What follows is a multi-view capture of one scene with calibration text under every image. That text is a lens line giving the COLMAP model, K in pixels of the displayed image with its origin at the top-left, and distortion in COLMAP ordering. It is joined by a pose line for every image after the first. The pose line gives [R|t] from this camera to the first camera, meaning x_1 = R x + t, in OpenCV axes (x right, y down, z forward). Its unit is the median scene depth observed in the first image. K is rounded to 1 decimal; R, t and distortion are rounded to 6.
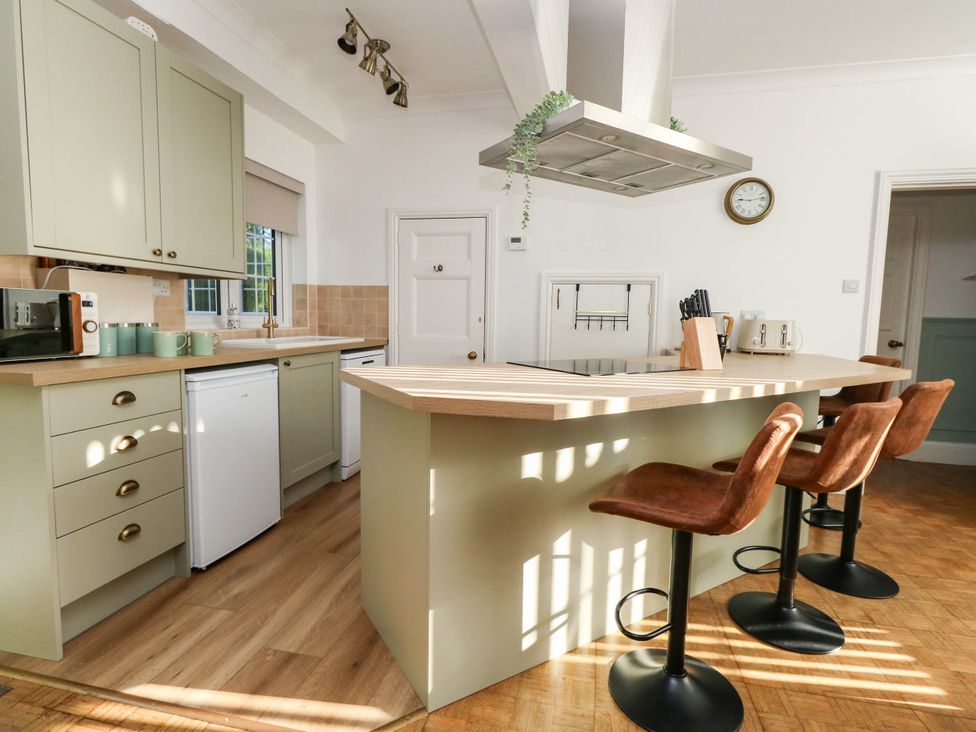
lens RADIAL K [[513.3, 0, 497.7], [0, 513.3, 360.9], [0, 0, 1]] dist [0.000118, -0.002491]
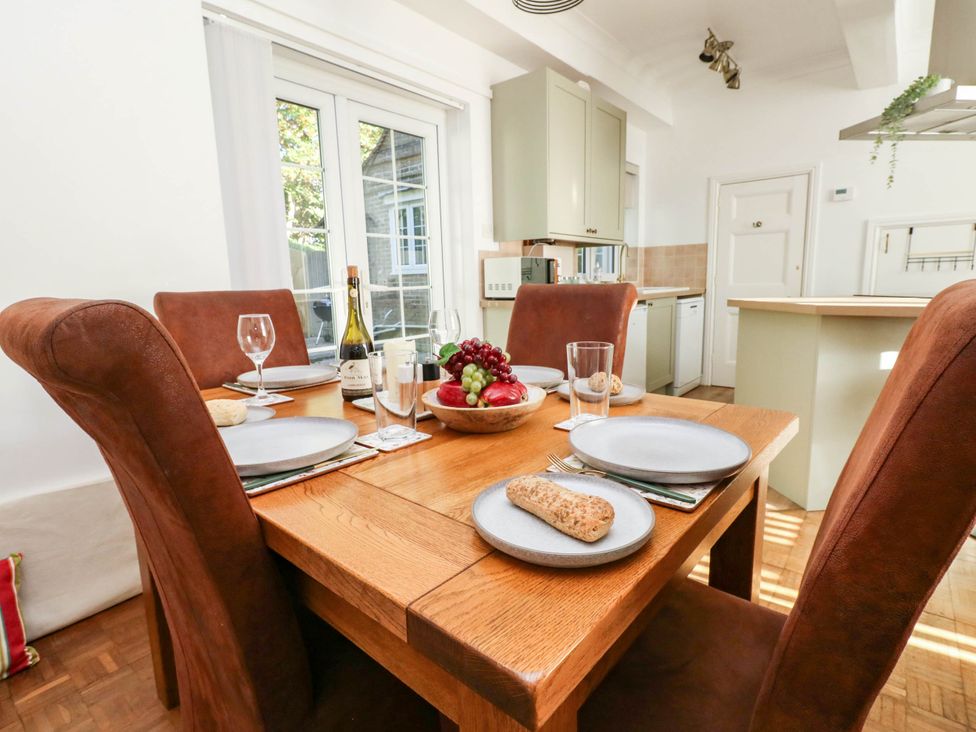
lens RADIAL K [[513.3, 0, 488.1], [0, 513.3, 359.8], [0, 0, 1]] dist [0.000118, -0.002491]
pose [[0.887146, 0.029373, -0.460554, -0.143869], [0.002168, 0.997696, 0.067807, 0.055111], [0.461484, -0.061153, 0.885038, -0.402910]]
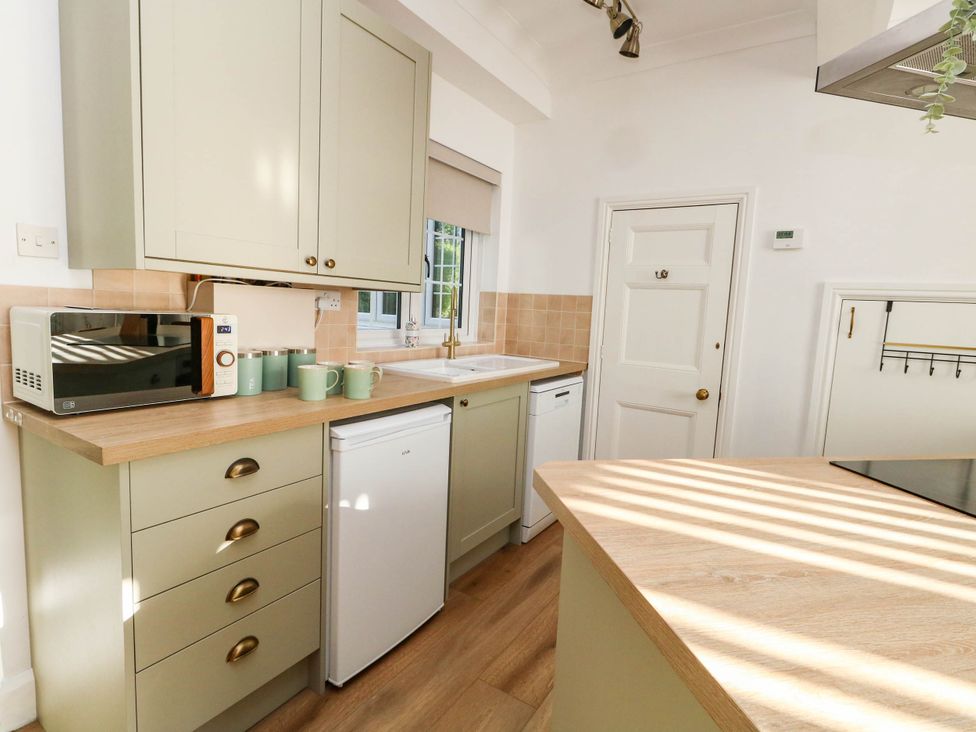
lens RADIAL K [[513.3, 0, 494.8], [0, 513.3, 362.3], [0, 0, 1]] dist [0.000118, -0.002491]
pose [[0.936084, 0.064654, -0.345785, -0.097900], [-0.061570, 0.997904, 0.019908, -0.067102], [0.346347, 0.002654, 0.938103, 0.273378]]
